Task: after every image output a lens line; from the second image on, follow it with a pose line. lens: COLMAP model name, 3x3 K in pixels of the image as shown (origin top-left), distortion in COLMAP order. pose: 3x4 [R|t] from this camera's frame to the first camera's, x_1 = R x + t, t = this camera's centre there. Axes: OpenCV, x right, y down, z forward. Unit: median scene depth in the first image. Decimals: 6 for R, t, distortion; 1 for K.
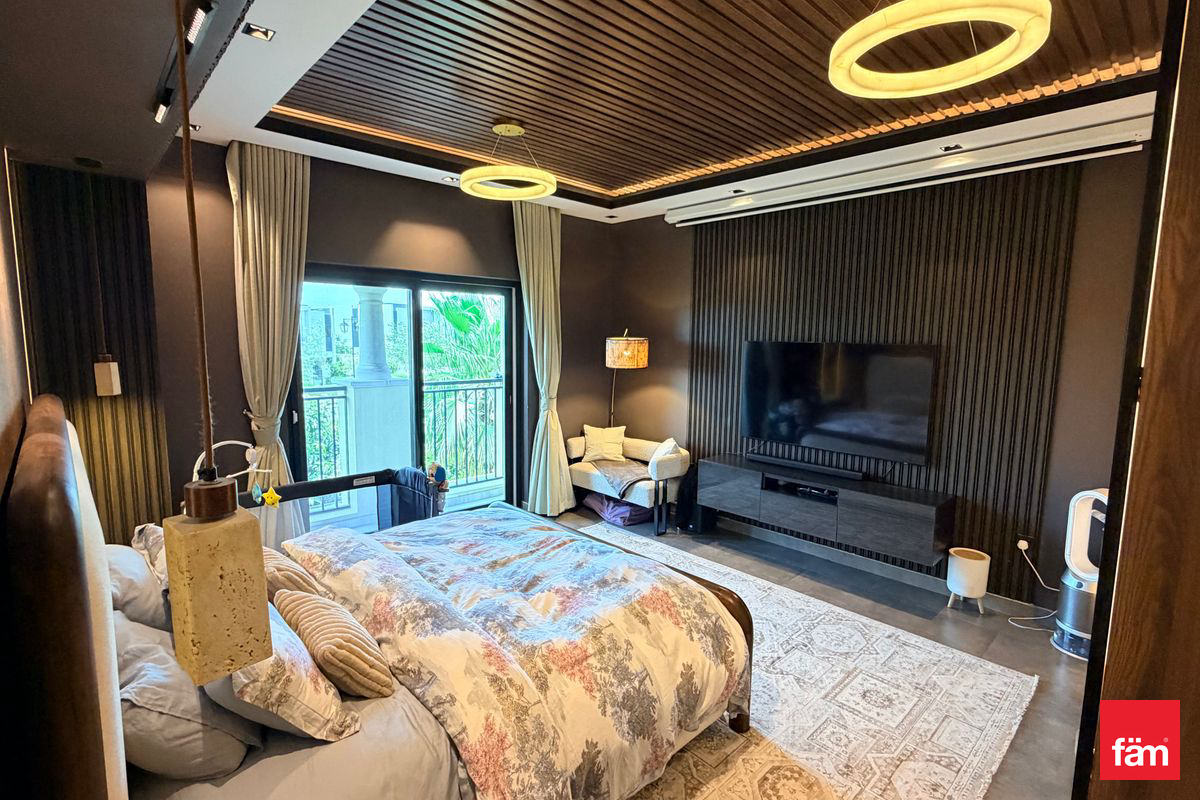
lens RADIAL K [[565.0, 0, 598.7], [0, 565.0, 400.7], [0, 0, 1]] dist [-0.001921, 0.000177]
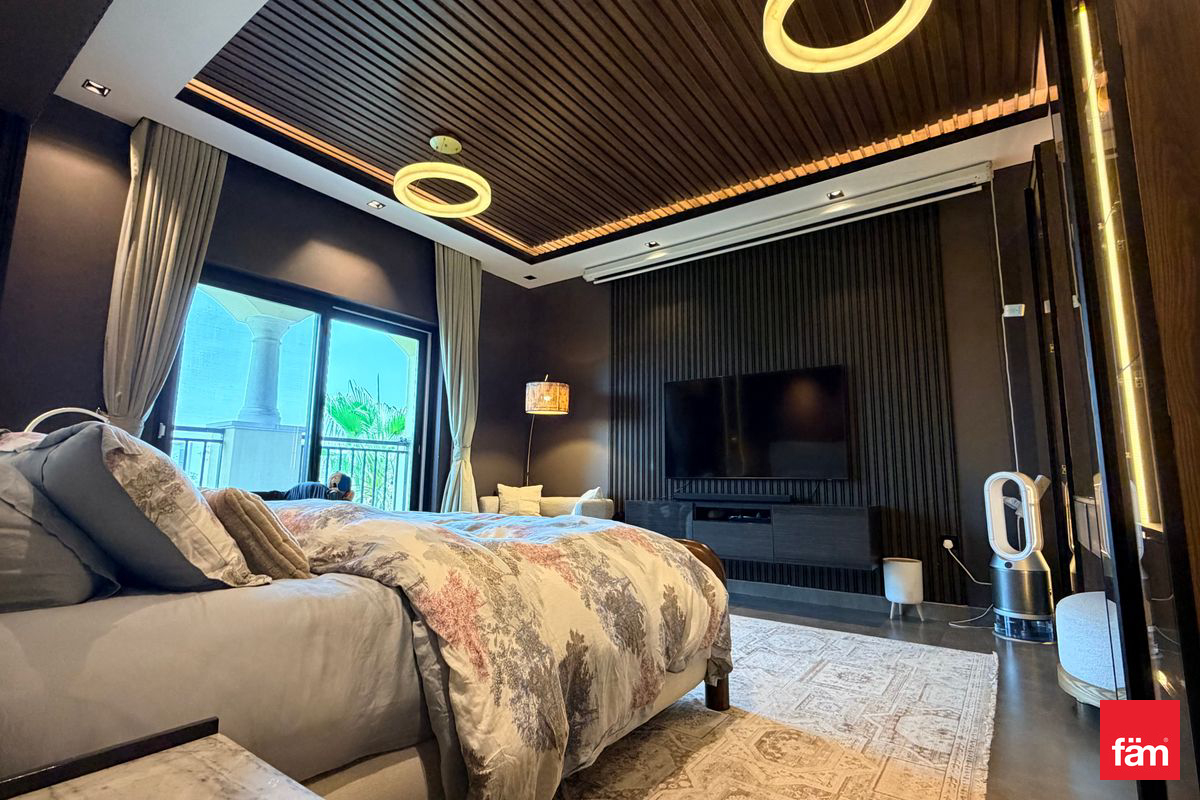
lens RADIAL K [[565.0, 0, 599.4], [0, 565.0, 399.4], [0, 0, 1]] dist [-0.001921, 0.000177]
pose [[0.981691, 0.023775, 0.188989, -0.070681], [0.024675, 0.967946, -0.249944, 0.248339], [-0.188874, 0.250031, 0.949637, 0.083832]]
